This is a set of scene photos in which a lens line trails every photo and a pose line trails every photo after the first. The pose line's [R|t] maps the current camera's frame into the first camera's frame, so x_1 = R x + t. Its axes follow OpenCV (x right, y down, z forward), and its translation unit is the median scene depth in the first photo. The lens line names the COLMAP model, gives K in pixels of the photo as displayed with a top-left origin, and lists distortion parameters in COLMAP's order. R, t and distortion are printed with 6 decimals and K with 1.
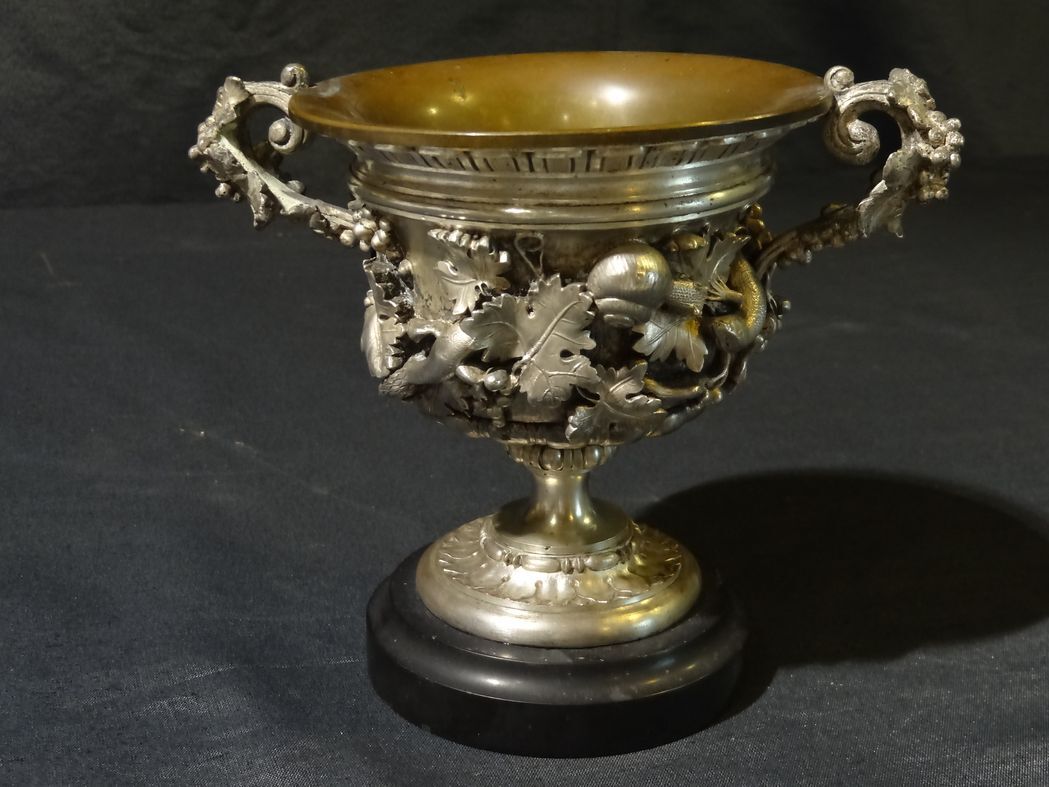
lens RADIAL K [[1623.5, 0, 531.6], [0, 1623.5, 392.3], [0, 0, 1]] dist [-0.019456, 0.063758]
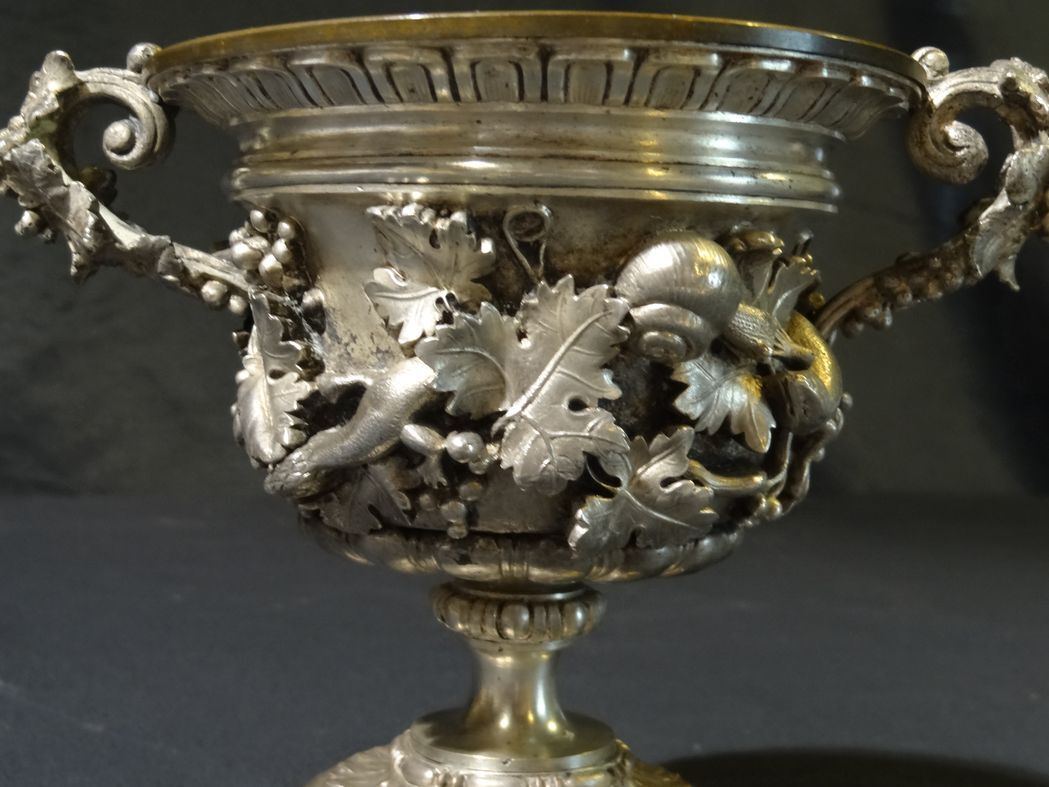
lens RADIAL K [[1639.8, 0, 524.5], [0, 1639.8, 393.5], [0, 0, 1]] dist [-0.054665, -0.068017]
pose [[0.989062, 0.027901, 0.144839, -0.089839], [0.009855, 0.967253, -0.253622, 0.131161], [-0.147172, 0.252275, 0.956398, 0.370485]]
